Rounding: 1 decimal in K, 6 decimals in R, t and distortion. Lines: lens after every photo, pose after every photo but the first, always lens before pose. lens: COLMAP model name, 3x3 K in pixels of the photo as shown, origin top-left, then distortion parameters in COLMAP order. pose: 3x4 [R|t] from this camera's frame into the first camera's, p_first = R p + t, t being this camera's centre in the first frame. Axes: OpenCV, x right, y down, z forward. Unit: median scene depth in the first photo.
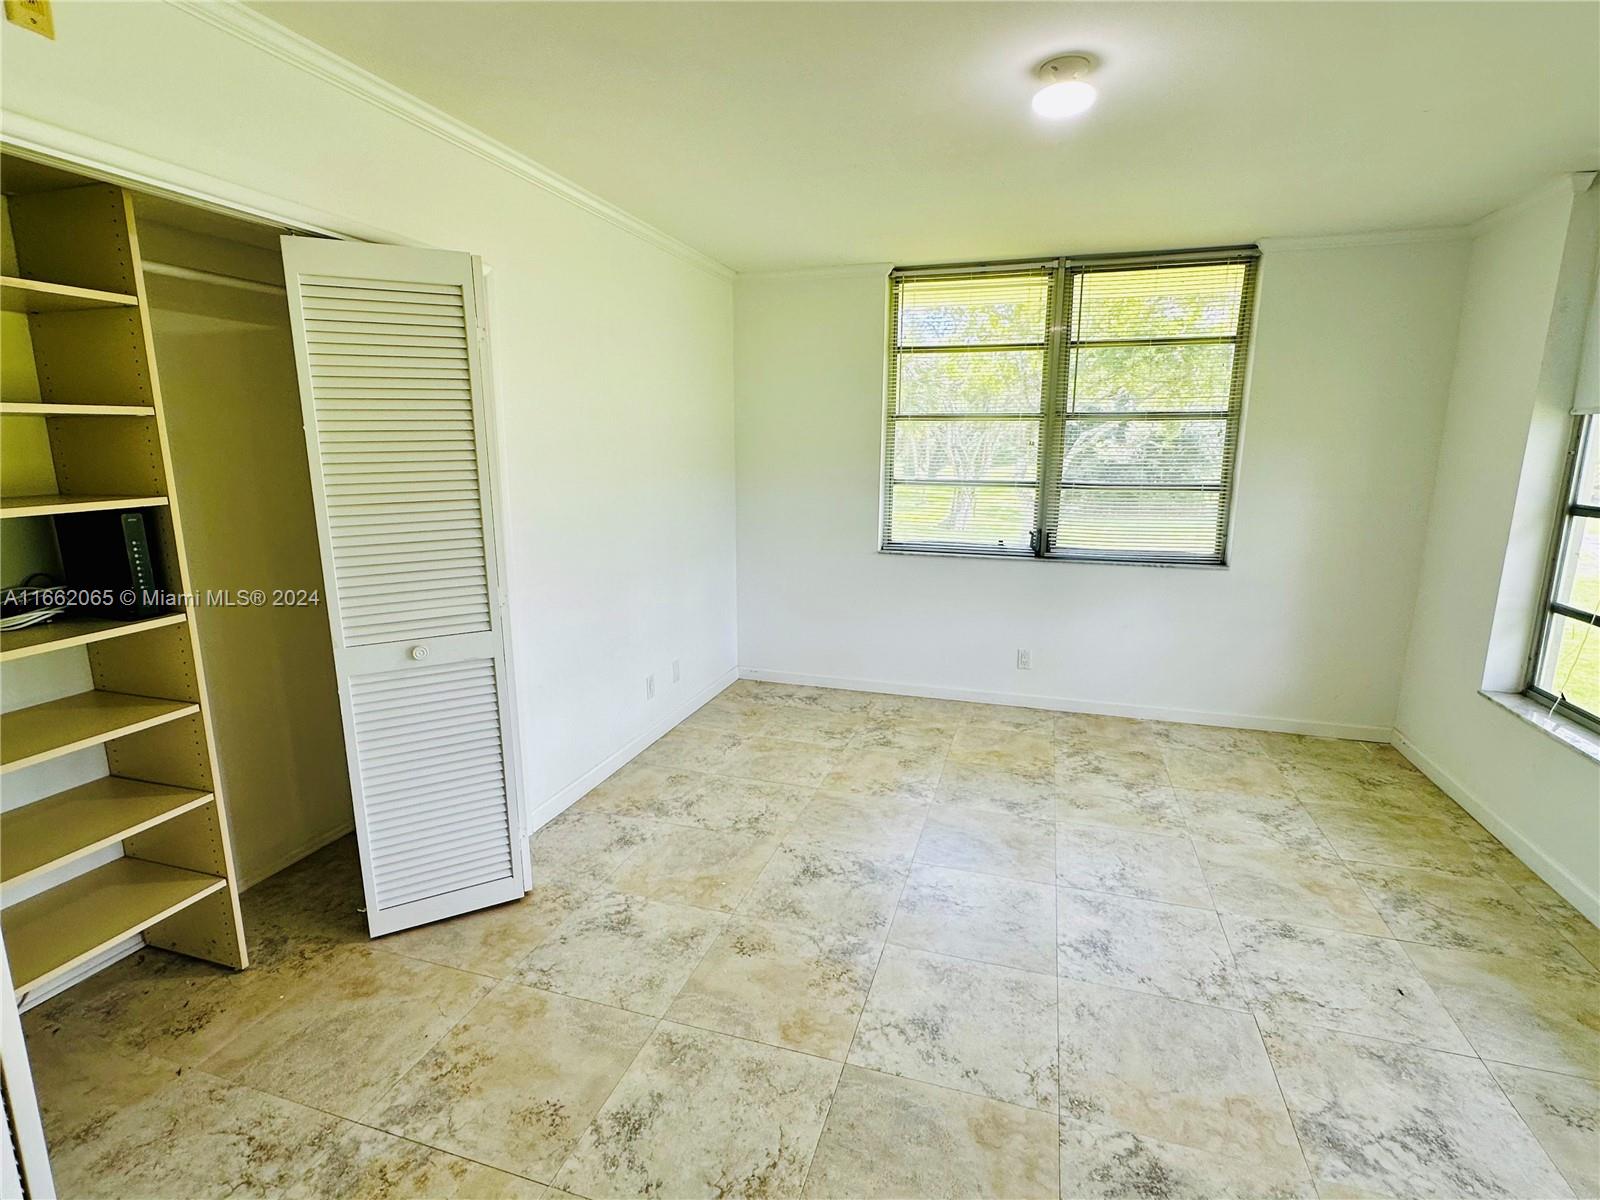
lens RADIAL K [[787.7, 0, 799.4], [0, 787.7, 601.9], [0, 0, 1]] dist [-0.003595, 0.001092]
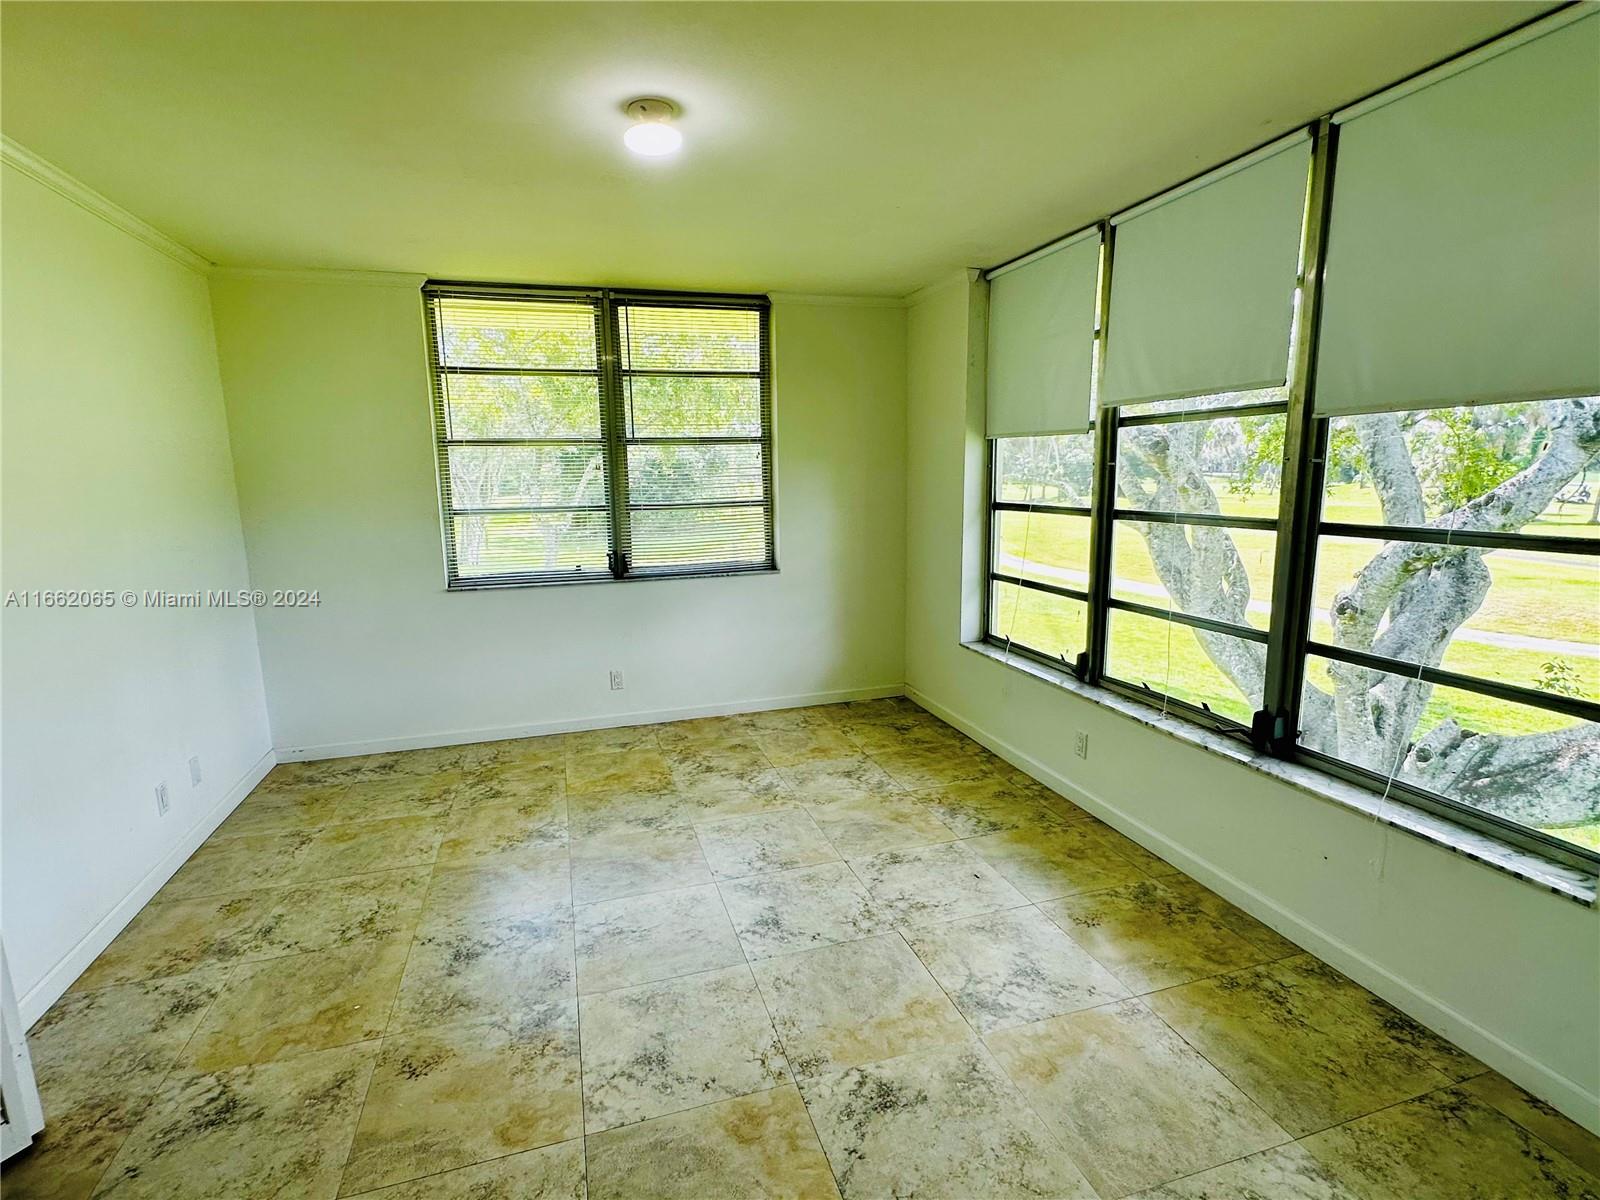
lens RADIAL K [[787.7, 0, 799.4], [0, 787.7, 601.9], [0, 0, 1]] dist [-0.003595, 0.001092]
pose [[0.819477, -0.113892, 0.561681, -0.101006], [0.133648, 0.991011, 0.005958, -0.001147], [-0.557311, 0.070185, 0.827332, 0.033202]]
